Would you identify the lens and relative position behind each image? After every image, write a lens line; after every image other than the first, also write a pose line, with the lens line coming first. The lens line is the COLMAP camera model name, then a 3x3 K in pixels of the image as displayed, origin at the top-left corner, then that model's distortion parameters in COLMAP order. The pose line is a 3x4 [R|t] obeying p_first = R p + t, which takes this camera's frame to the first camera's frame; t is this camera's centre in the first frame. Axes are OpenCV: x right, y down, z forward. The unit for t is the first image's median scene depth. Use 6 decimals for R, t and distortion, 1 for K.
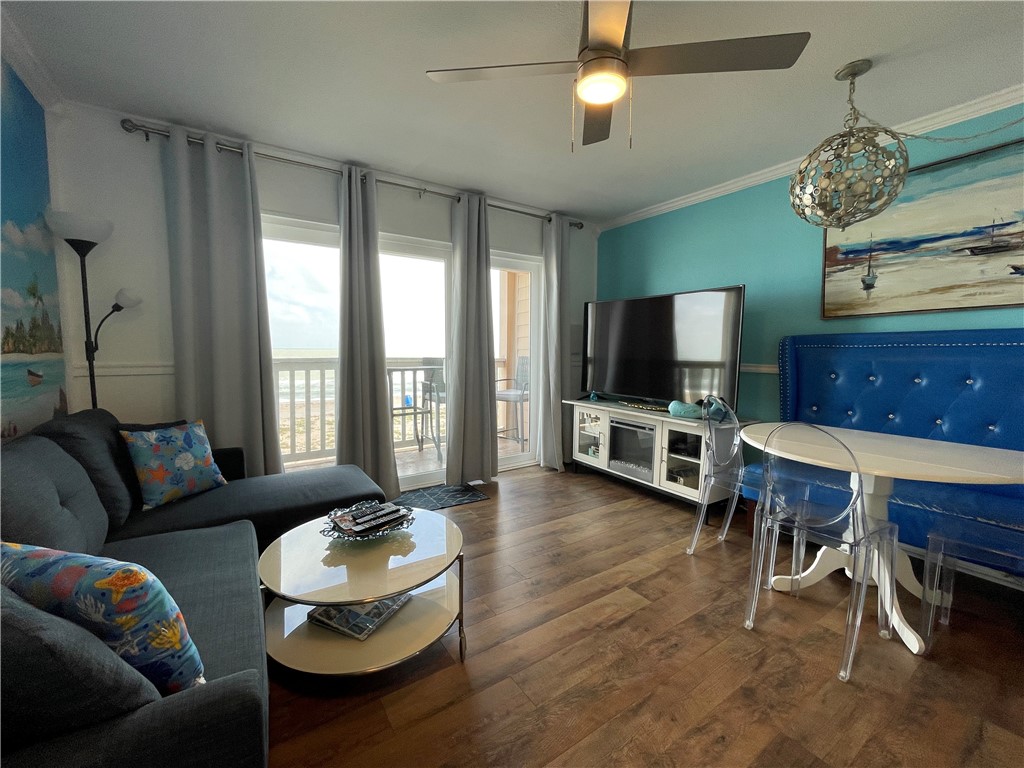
lens RADIAL K [[416.3, 0, 507.2], [0, 416.3, 387.0], [0, 0, 1]] dist [-0.001814, 0.000207]
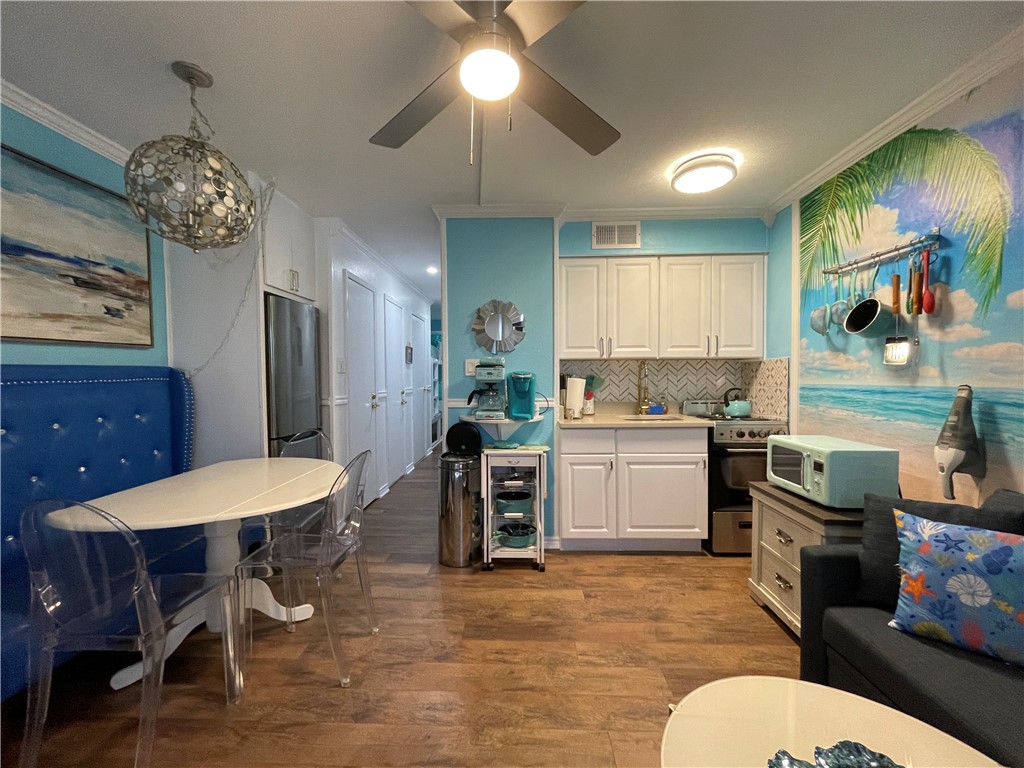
lens RADIAL K [[416.3, 0, 507.3], [0, 416.3, 385.5], [0, 0, 1]] dist [-0.001814, 0.000207]
pose [[-0.813632, -0.015814, 0.581165, -0.176640], [0.052347, 0.993577, 0.100323, -0.119190], [-0.579018, 0.112048, -0.807578, 1.051754]]
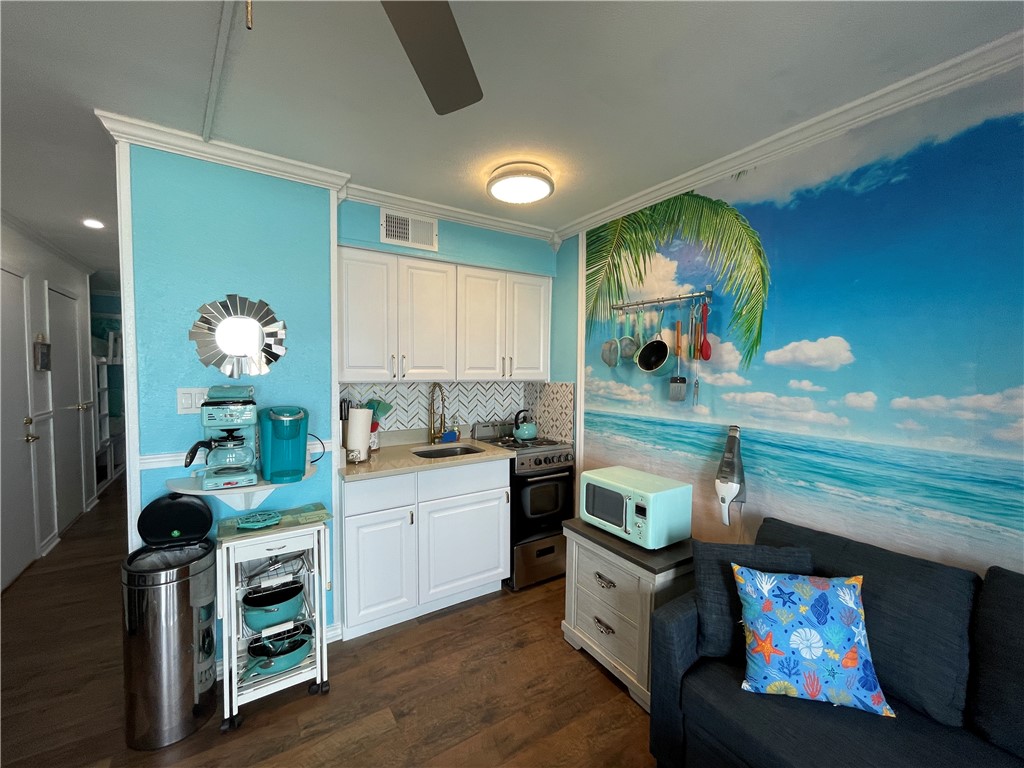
lens RADIAL K [[416.3, 0, 506.8], [0, 416.3, 384.9], [0, 0, 1]] dist [-0.001814, 0.000207]
pose [[-0.999799, -0.014342, 0.013997, 0.032787], [-0.012359, 0.991072, 0.132753, -0.189291], [-0.015776, 0.132554, -0.991050, 0.856473]]
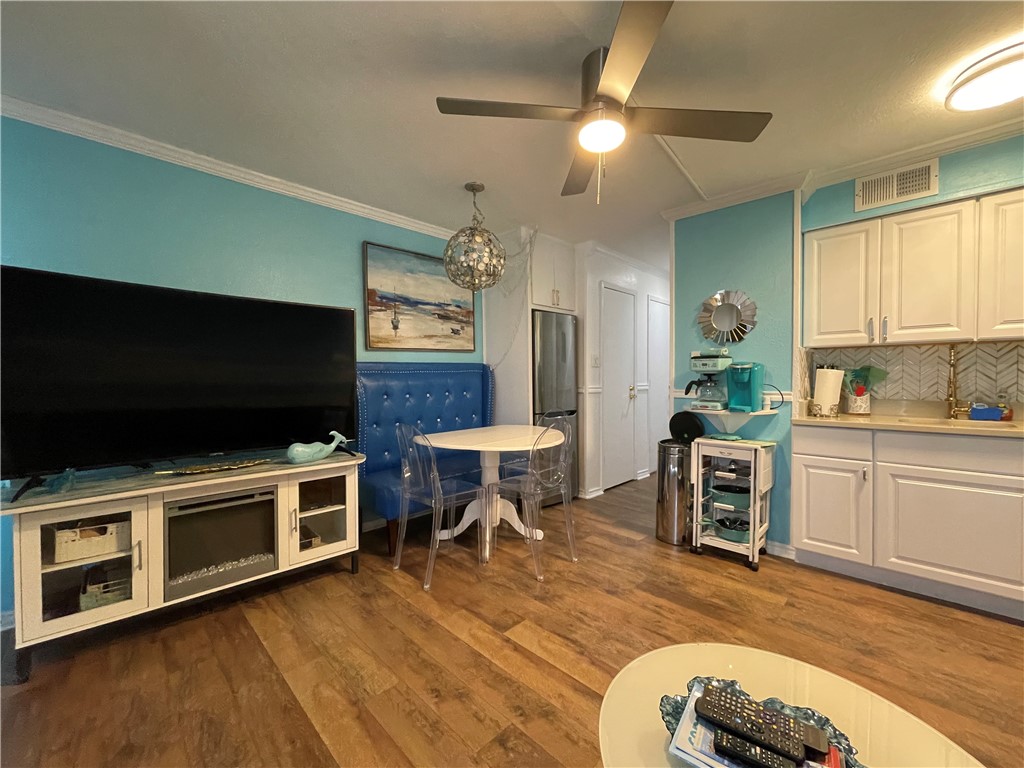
lens RADIAL K [[416.3, 0, 507.1], [0, 416.3, 386.1], [0, 0, 1]] dist [-0.001814, 0.000207]
pose [[-0.195335, -0.028365, 0.980326, -0.501083], [0.091333, 0.994712, 0.046979, -0.086652], [-0.976475, 0.098712, -0.191712, 0.932285]]
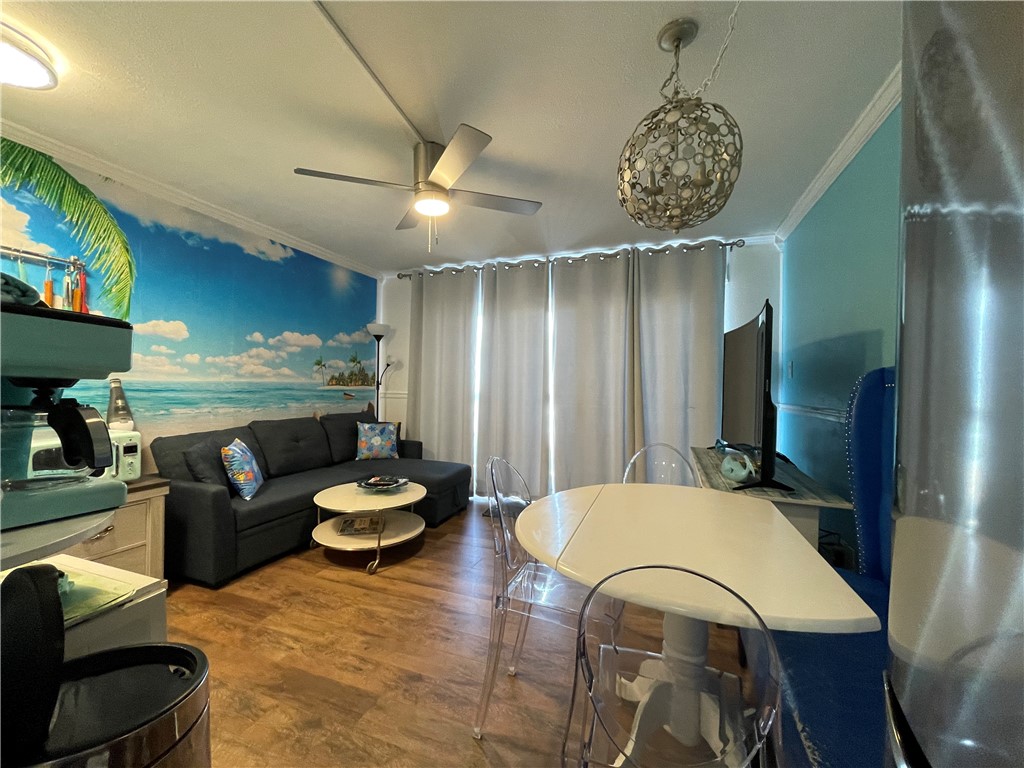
lens RADIAL K [[416.3, 0, 505.2], [0, 416.3, 386.7], [0, 0, 1]] dist [-0.001814, 0.000207]
pose [[0.581160, 0.006924, -0.813760, 0.967211], [-0.084207, 0.995108, -0.051671, -0.022258], [0.809421, 0.098553, 0.578900, 0.260401]]
